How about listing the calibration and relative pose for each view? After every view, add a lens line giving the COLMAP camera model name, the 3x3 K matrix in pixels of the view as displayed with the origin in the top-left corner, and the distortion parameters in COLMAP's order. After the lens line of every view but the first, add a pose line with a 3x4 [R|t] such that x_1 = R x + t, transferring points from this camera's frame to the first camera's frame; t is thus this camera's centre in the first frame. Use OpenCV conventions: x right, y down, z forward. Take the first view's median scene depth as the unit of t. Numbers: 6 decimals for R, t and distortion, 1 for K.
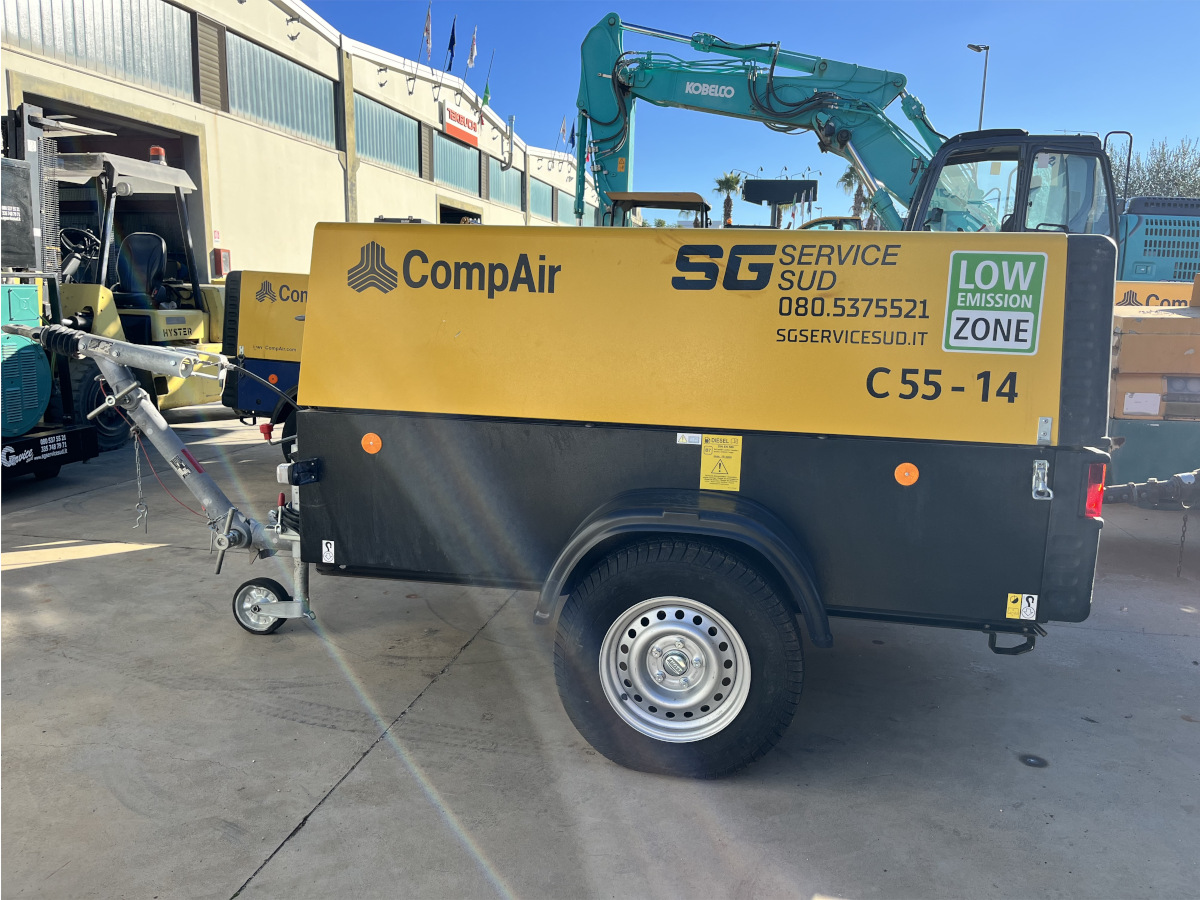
lens RADIAL K [[908.3, 0, 605.0], [0, 908.3, 447.6], [0, 0, 1]] dist [0.067742, -0.096042]
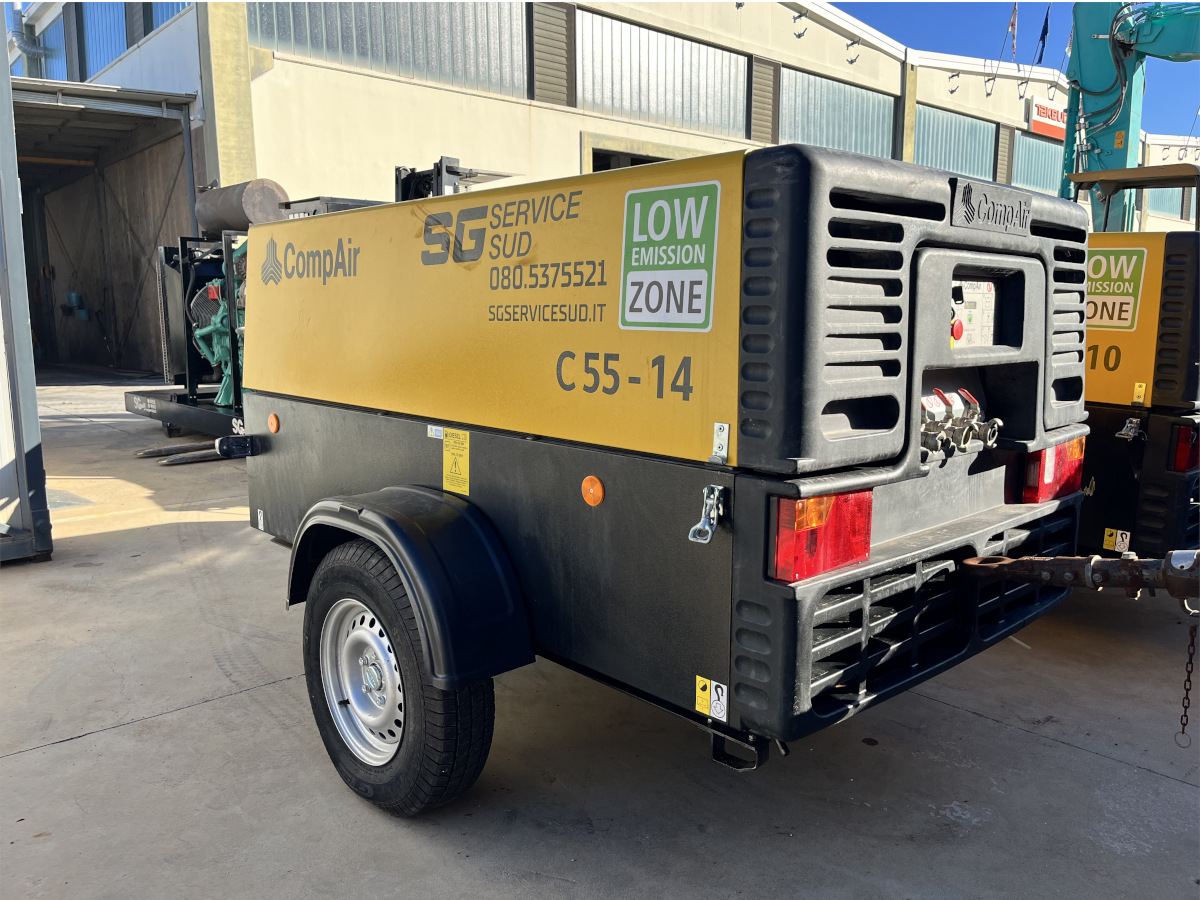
lens RADIAL K [[908.3, 0, 595.9], [0, 908.3, 448.0], [0, 0, 1]] dist [0.067742, -0.096042]
pose [[0.801131, 0.063235, -0.595139, 0.751637], [-0.075984, 0.997102, 0.003660, -0.009508], [0.593646, 0.042288, 0.803615, 0.376584]]
